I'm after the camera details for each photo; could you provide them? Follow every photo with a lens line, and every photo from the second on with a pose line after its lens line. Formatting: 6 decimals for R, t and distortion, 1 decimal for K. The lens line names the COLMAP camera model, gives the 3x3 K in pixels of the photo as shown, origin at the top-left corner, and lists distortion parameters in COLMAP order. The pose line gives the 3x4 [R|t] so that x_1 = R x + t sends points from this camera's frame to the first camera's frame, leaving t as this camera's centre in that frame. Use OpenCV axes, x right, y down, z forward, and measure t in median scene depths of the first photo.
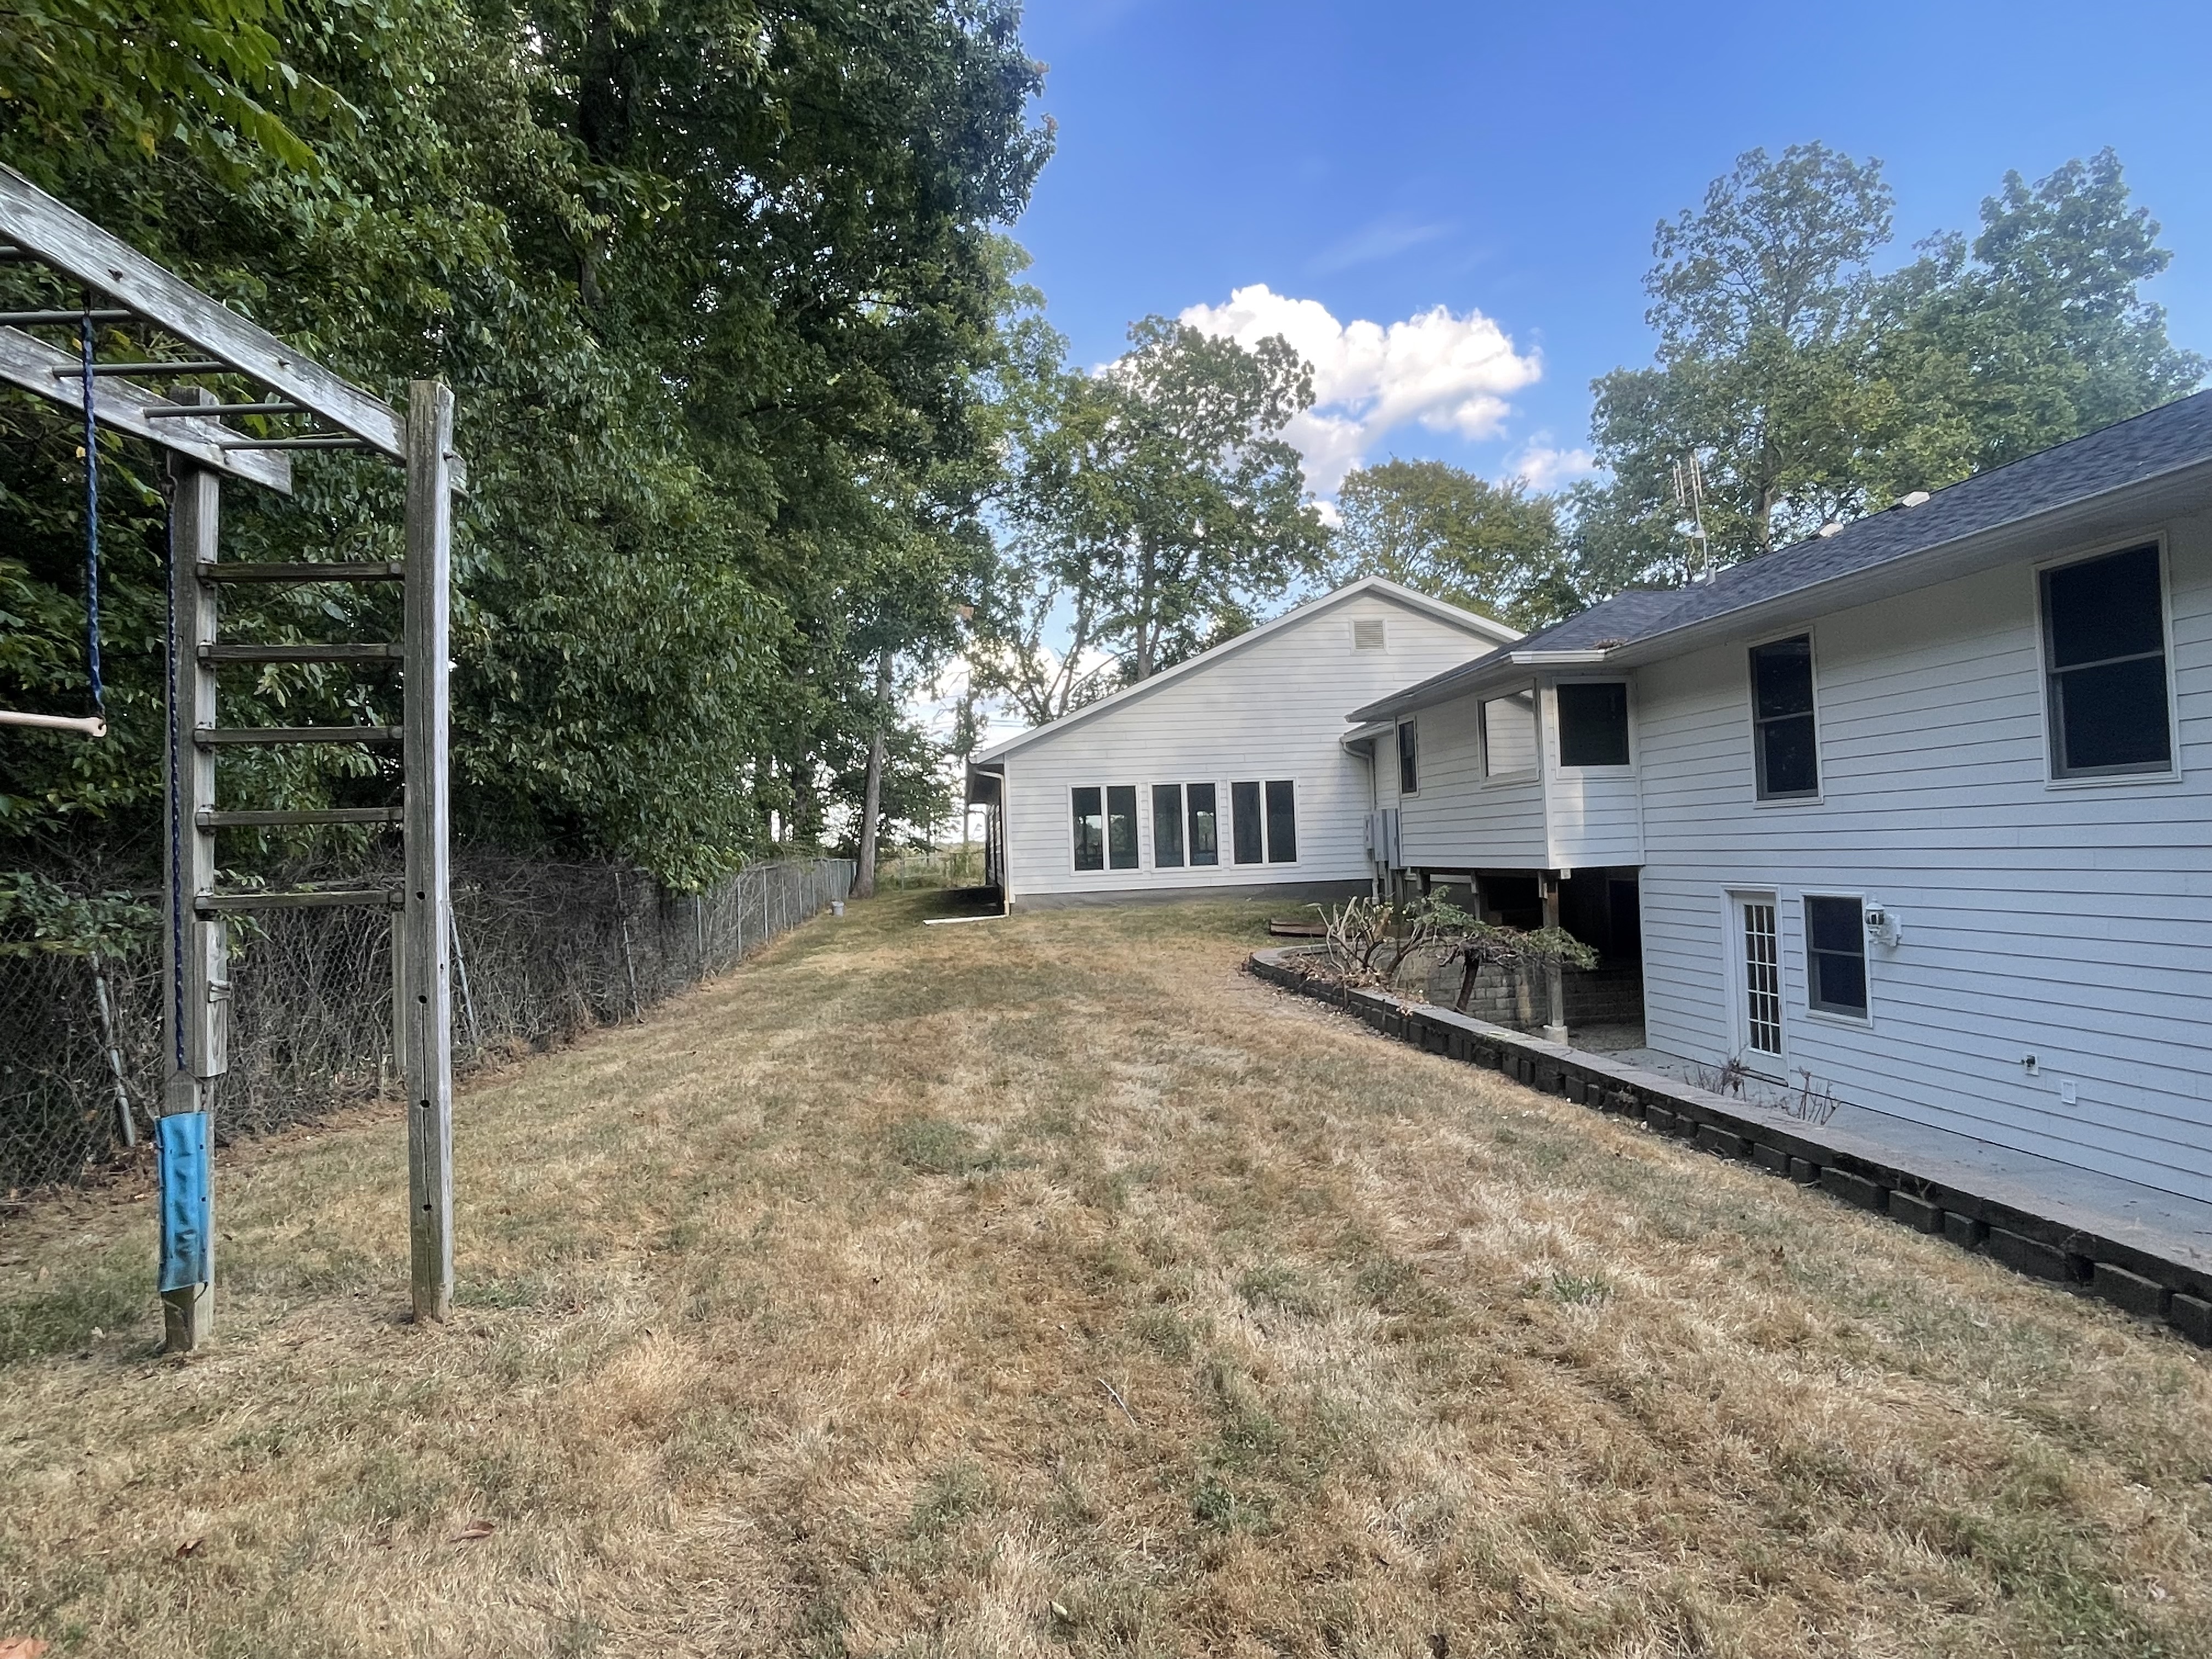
lens RADIAL K [[1231.1, 0, 1106.0], [0, 1231.1, 829.5], [0, 0, 1]] dist [0.000103, 0.000897]
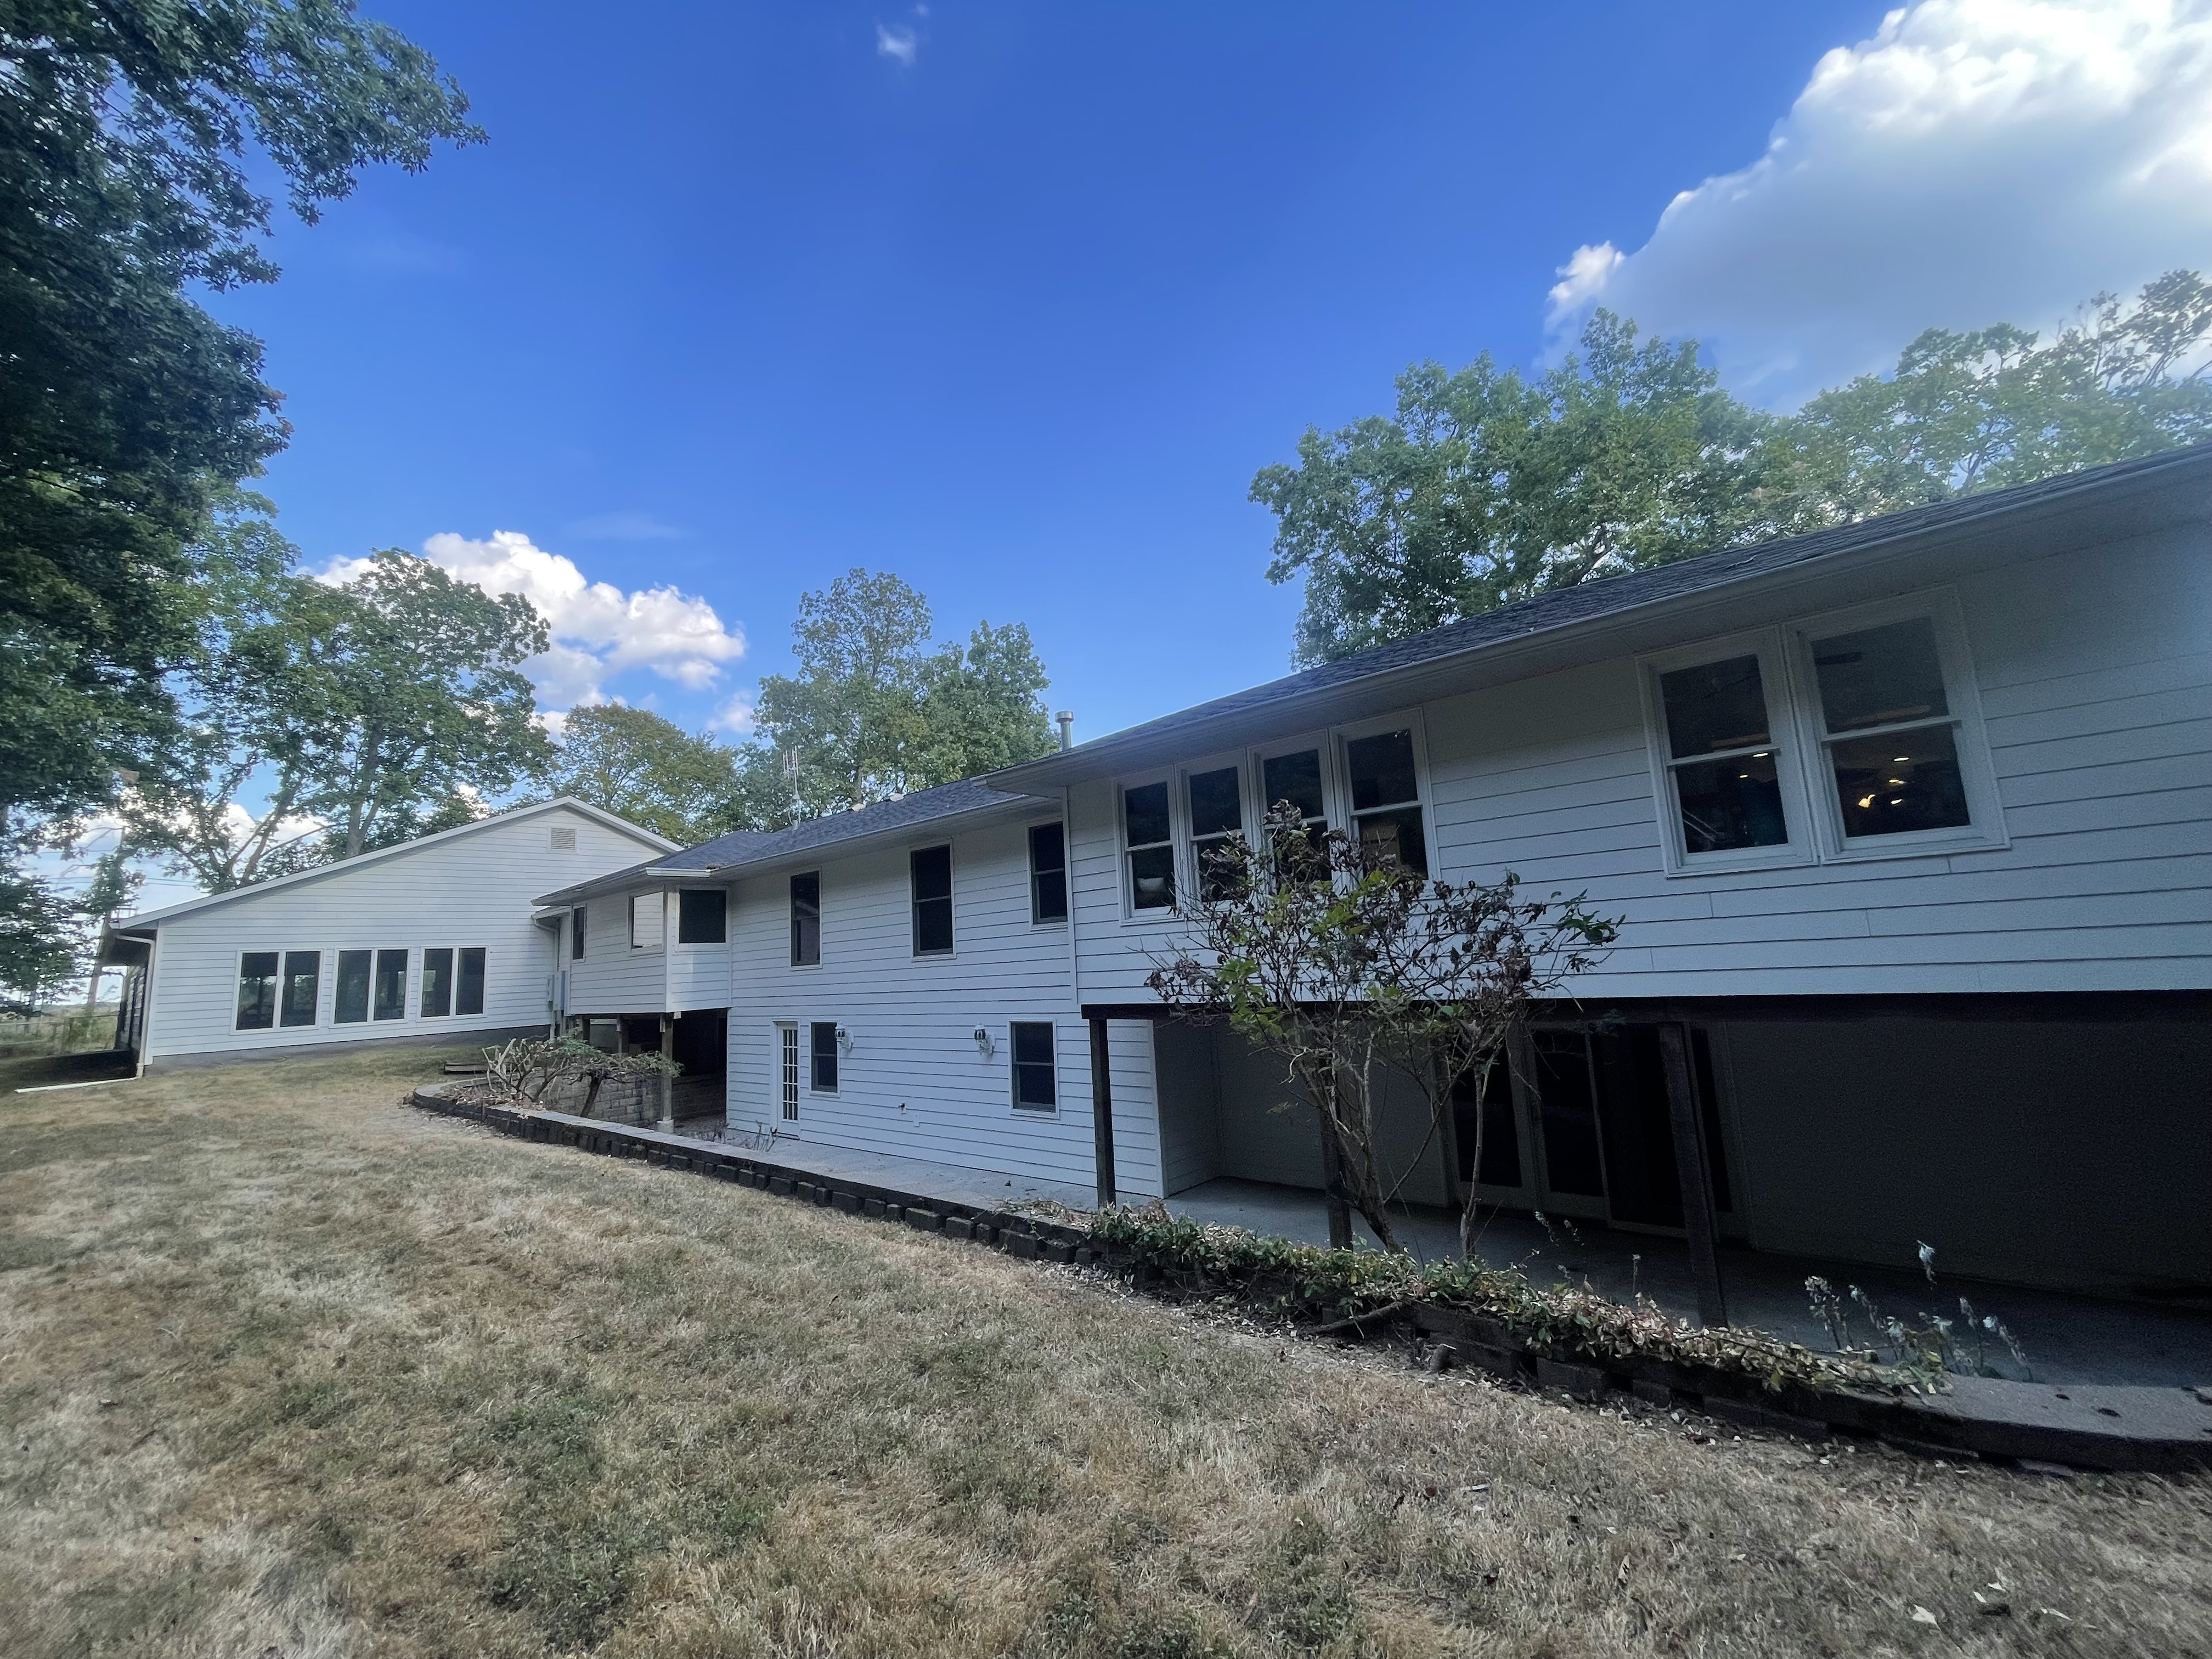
lens RADIAL K [[896.7, 0, 1105.0], [0, 896.7, 826.8], [0, 0, 1]] dist [-0.001648, -0.000745]
pose [[0.747542, 0.095839, 0.657264, 0.007310], [0.016035, 0.986643, -0.162105, -0.001868], [-0.664021, 0.131720, 0.736020, -0.069616]]
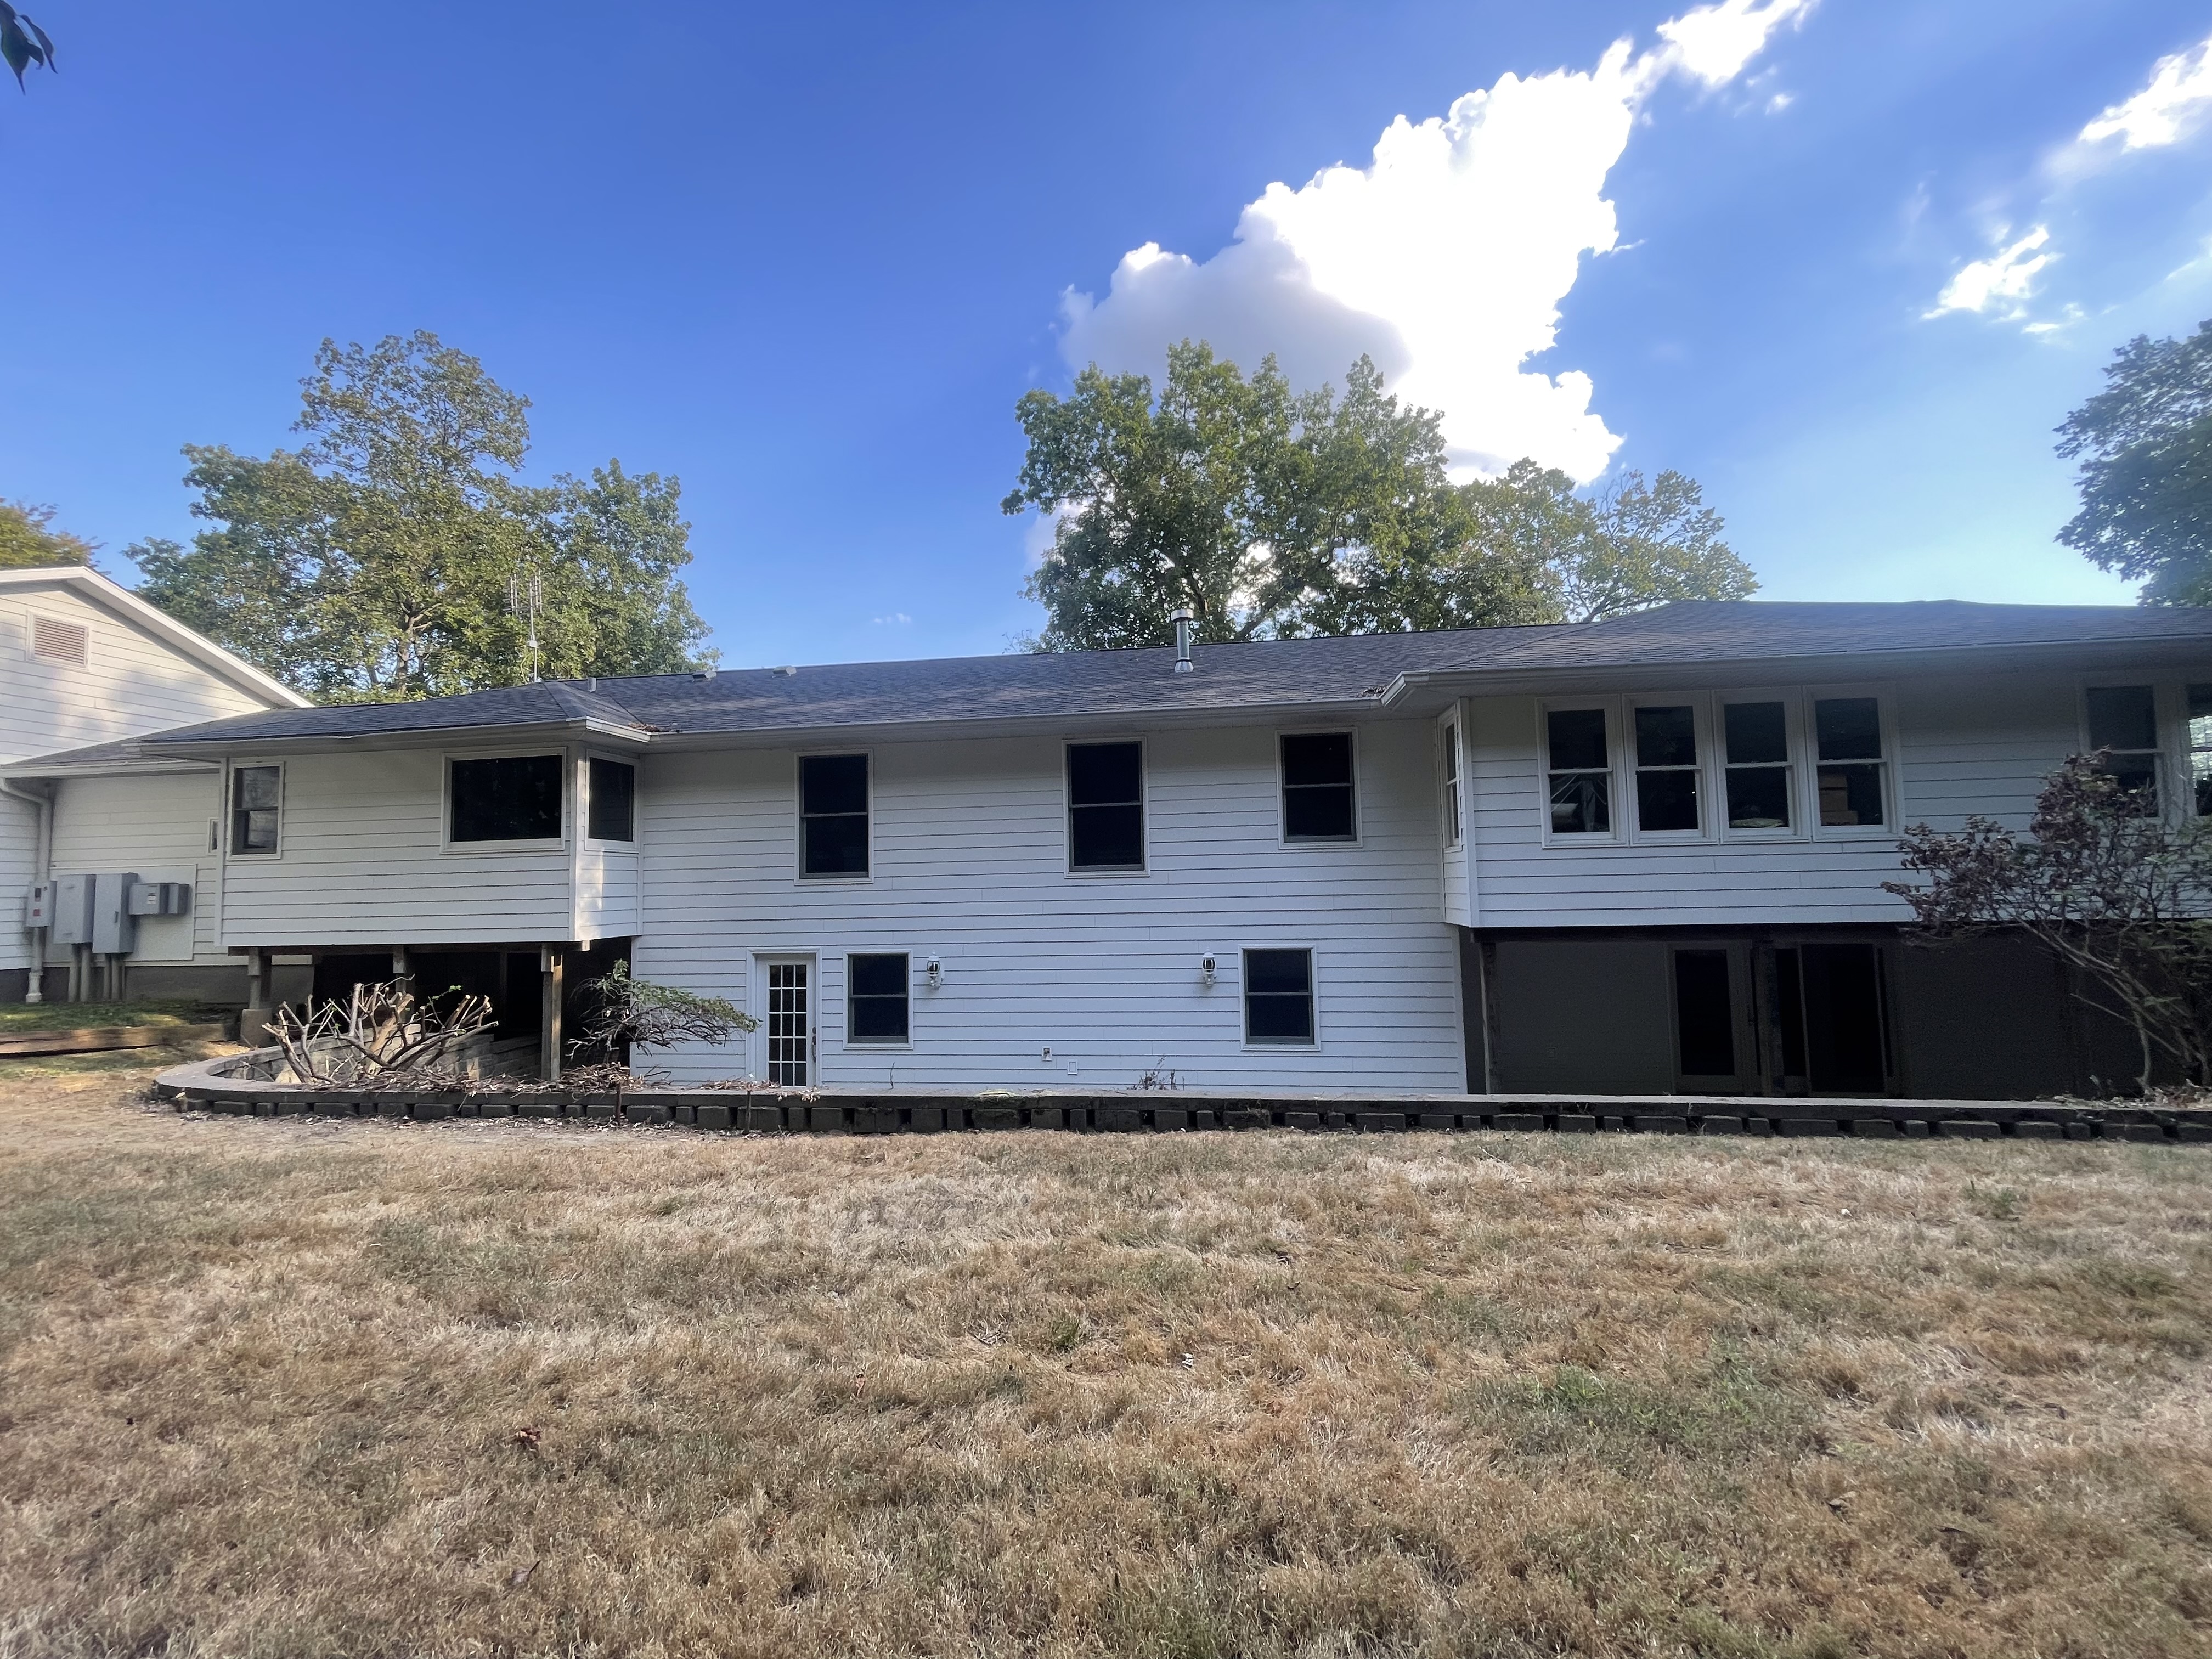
lens RADIAL K [[896.7, 0, 1105.0], [0, 896.7, 826.8], [0, 0, 1]] dist [-0.001648, -0.000745]
pose [[0.257579, 0.097889, 0.961286, -0.082919], [-0.004927, 0.994975, -0.099999, 0.003982], [-0.966245, 0.021021, 0.256767, 0.148931]]
